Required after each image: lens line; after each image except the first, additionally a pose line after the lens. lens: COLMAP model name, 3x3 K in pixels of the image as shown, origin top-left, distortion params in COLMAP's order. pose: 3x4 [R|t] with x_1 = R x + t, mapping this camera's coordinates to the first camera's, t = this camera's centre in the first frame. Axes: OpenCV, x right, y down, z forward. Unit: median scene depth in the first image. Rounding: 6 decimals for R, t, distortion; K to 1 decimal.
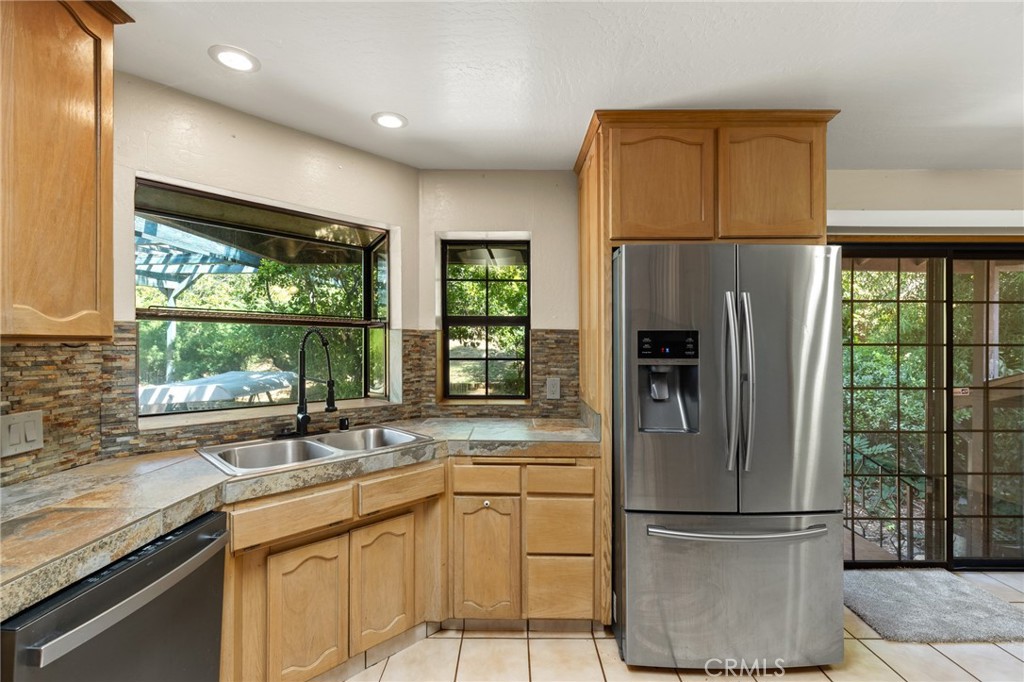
lens RADIAL K [[459.6, 0, 512.0], [0, 459.6, 341.0], [0, 0, 1]] dist [-0.000577, 0.000195]
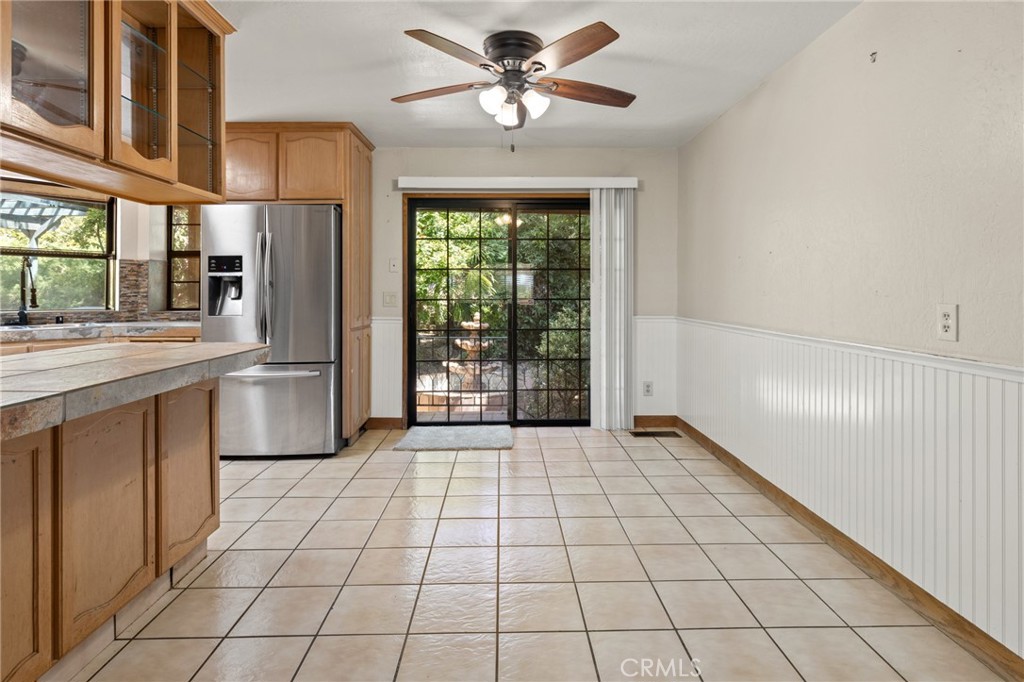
lens RADIAL K [[535.3, 0, 513.4], [0, 535.3, 275.1], [0, 0, 1]] dist [-0.002649, -0.000448]
pose [[0.999824, -0.003873, 0.018363, 0.935714], [0.004343, 0.999662, -0.025646, 0.071179], [-0.018257, 0.025721, 0.999502, -0.676124]]
